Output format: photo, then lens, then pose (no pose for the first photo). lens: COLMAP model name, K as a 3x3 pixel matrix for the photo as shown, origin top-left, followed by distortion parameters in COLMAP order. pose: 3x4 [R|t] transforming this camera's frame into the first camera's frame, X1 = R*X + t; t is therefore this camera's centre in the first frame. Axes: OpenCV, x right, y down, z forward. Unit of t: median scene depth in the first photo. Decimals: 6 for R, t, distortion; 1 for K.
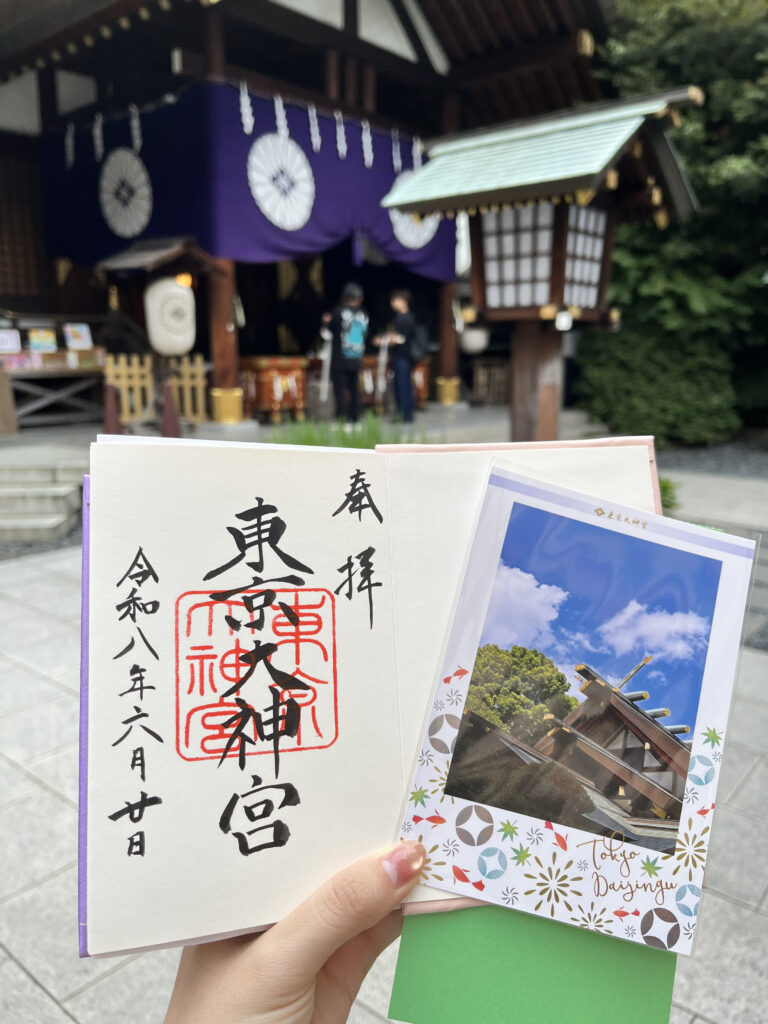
lens RADIAL K [[782.5, 0, 384.0], [0, 782.5, 512.0], [0, 0, 1]] dist [0.028570, -0.063982]
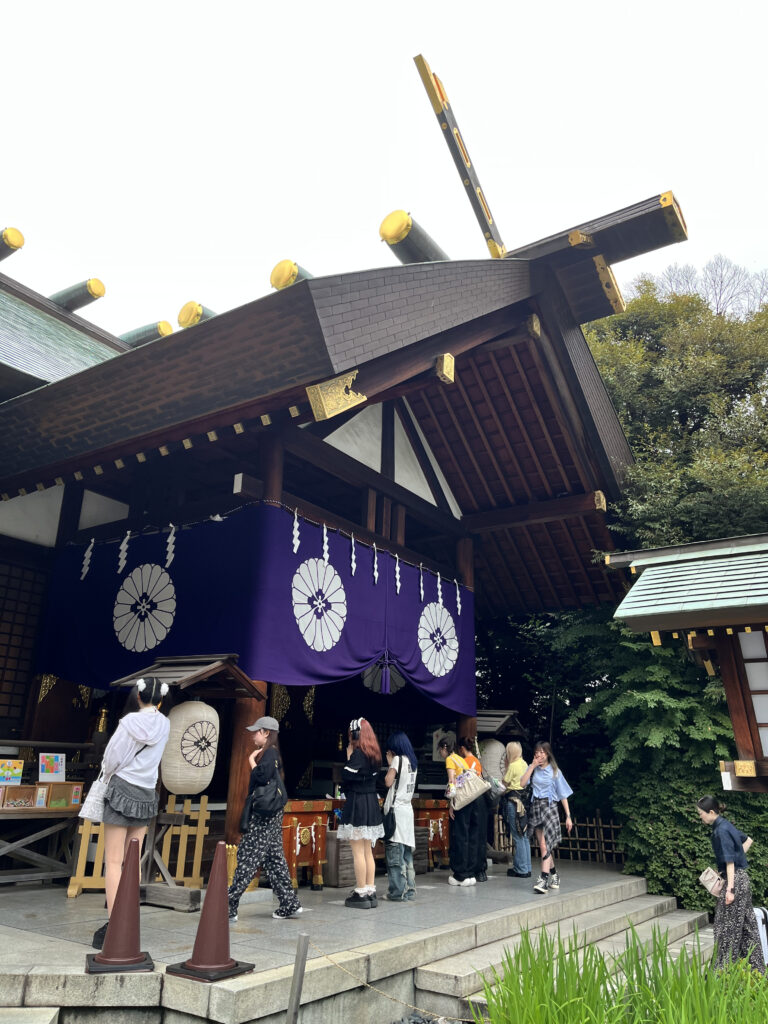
lens RADIAL K [[770.9, 0, 384.0], [0, 770.9, 512.0], [0, 0, 1]] dist [0.039079, 0.001233]
pose [[0.993412, 0.062092, 0.096323, -0.143955], [-0.003159, 0.855024, -0.518578, -0.032615], [-0.114558, 0.514857, 0.849587, 0.140066]]
